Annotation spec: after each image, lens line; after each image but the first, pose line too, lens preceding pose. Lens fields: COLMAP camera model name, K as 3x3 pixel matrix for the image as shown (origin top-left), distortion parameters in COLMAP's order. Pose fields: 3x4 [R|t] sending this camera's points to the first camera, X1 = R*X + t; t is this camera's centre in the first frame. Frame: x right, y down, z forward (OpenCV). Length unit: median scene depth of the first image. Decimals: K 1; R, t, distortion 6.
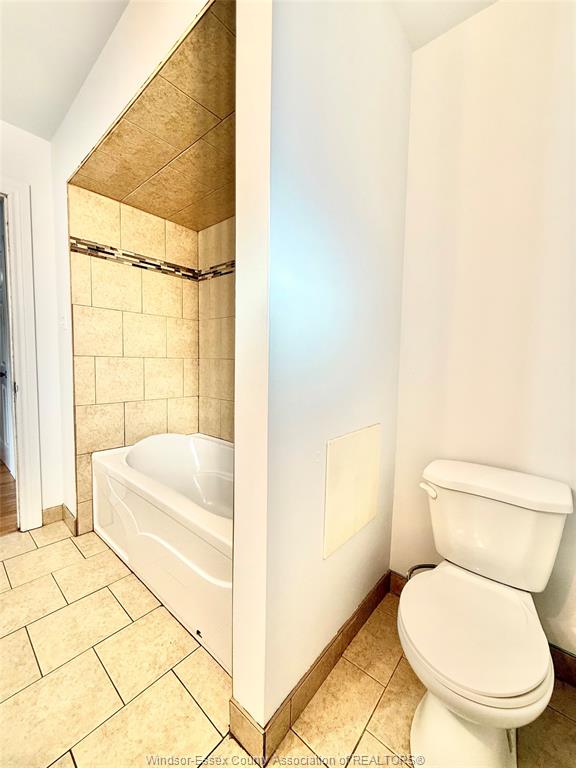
lens RADIAL K [[304.2, 0, 290.2], [0, 304.2, 382.5], [0, 0, 1]] dist [-0.000427, 0.000511]
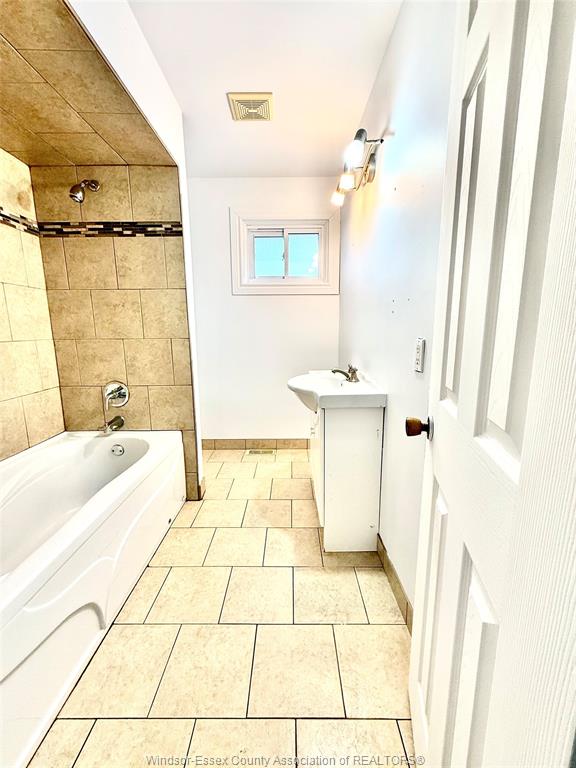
lens RADIAL K [[304.2, 0, 288.9], [0, 304.2, 386.1], [0, 0, 1]] dist [-0.000427, 0.000511]
pose [[-0.645001, -0.156666, 0.747950, -1.458797], [0.041601, 0.970110, 0.239075, -0.138577], [-0.763049, 0.185319, -0.619204, 1.159208]]
